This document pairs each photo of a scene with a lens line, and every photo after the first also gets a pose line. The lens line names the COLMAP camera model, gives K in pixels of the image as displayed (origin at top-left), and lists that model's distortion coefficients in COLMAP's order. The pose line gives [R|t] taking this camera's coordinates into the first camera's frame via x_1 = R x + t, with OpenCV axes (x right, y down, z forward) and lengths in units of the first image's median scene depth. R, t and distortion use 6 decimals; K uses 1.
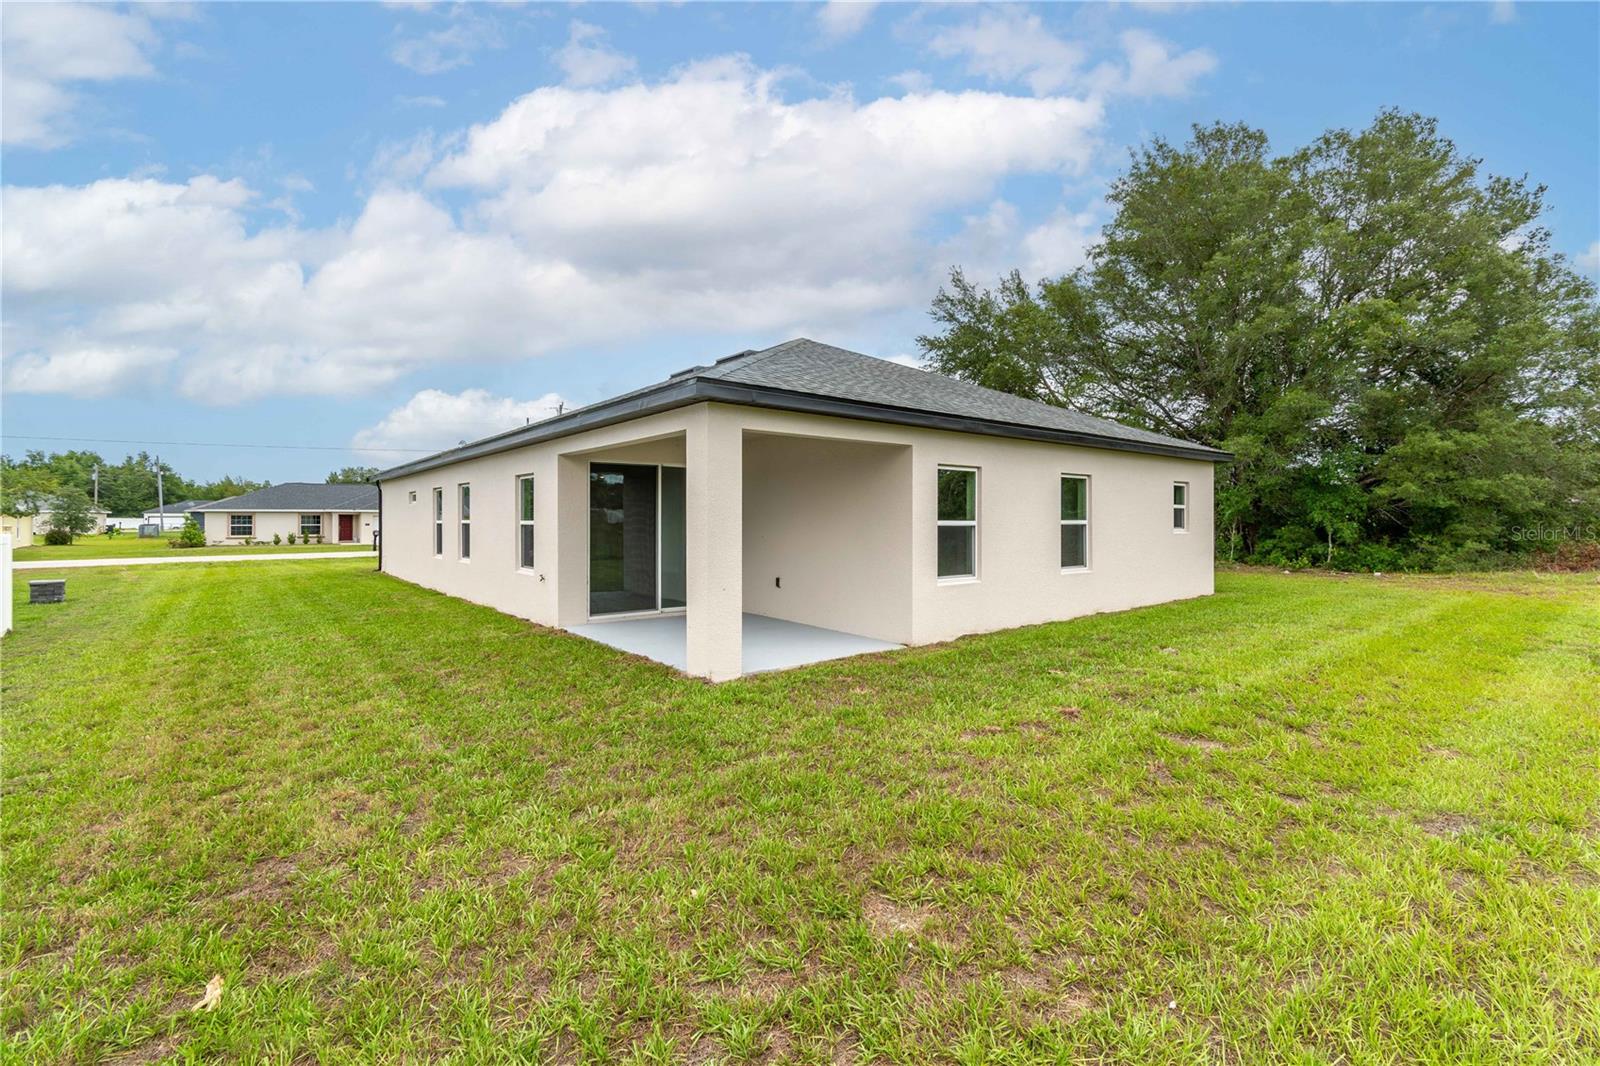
lens RADIAL K [[699.9, 0, 800.7], [0, 699.9, 520.0], [0, 0, 1]] dist [-0.000837, 0.000407]
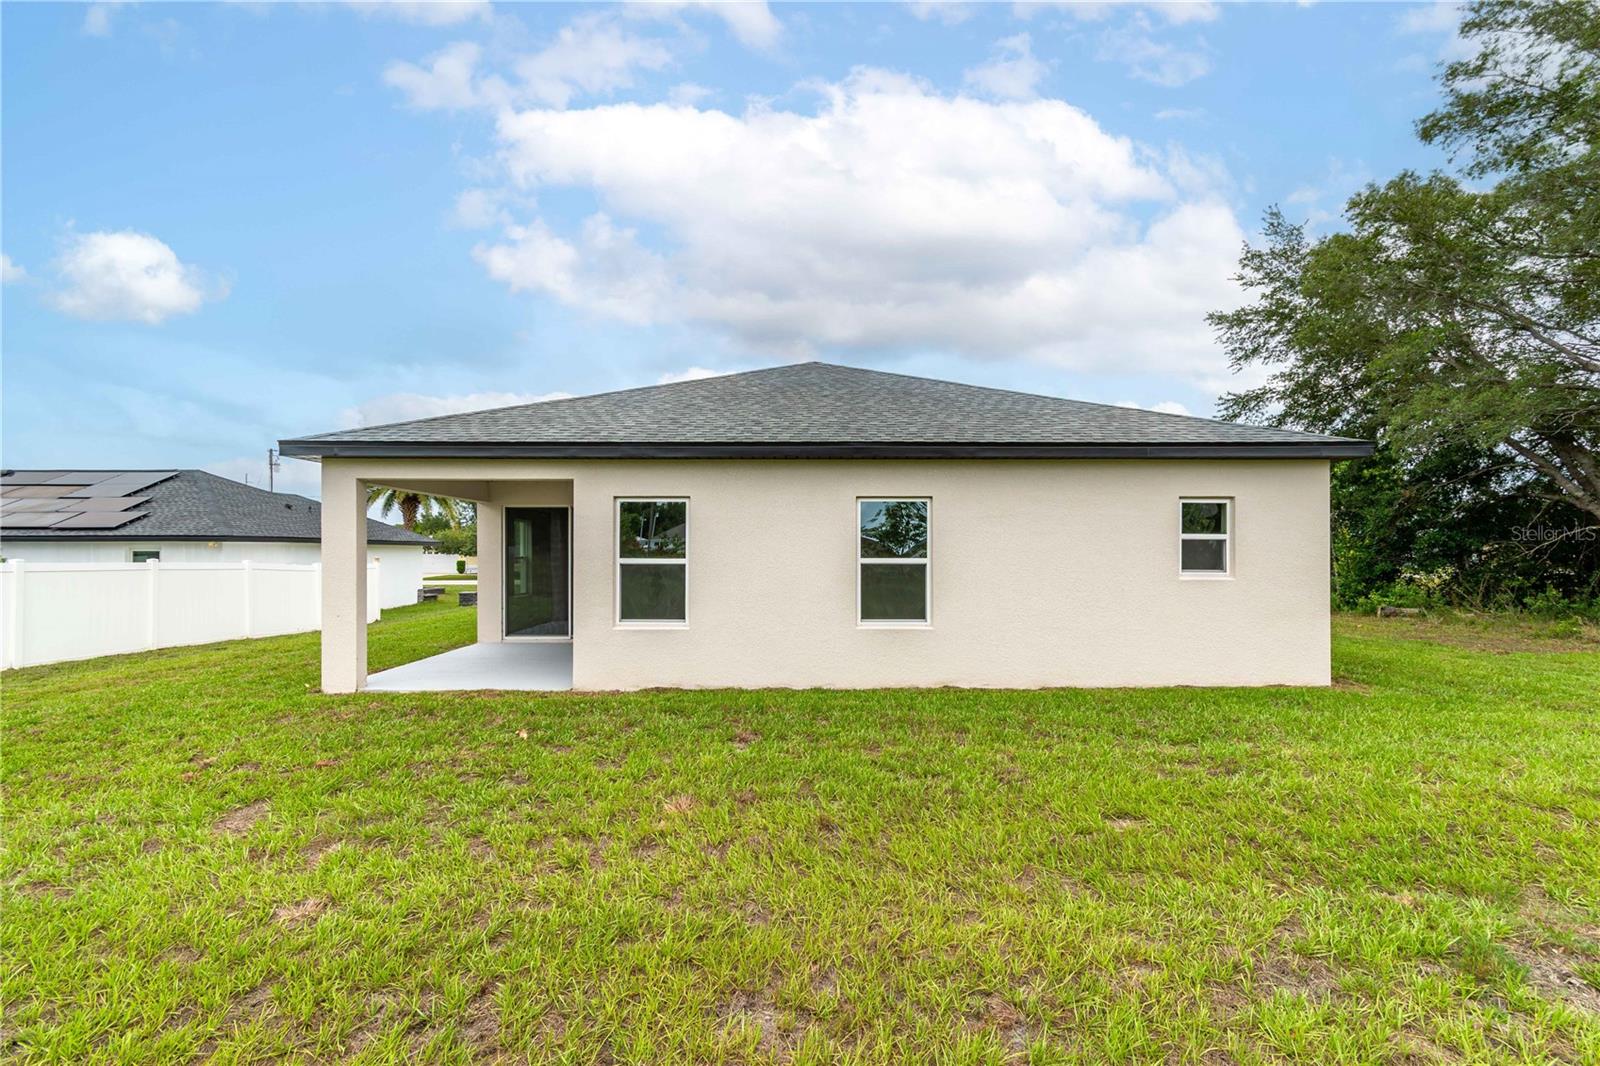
lens RADIAL K [[699.9, 0, 796.1], [0, 699.9, 535.3], [0, 0, 1]] dist [-0.000837, 0.000407]
pose [[0.773698, -0.011597, -0.633449, 0.780840], [-0.004419, 0.999709, -0.023700, -0.006031], [0.633540, 0.021136, 0.773422, 0.352382]]
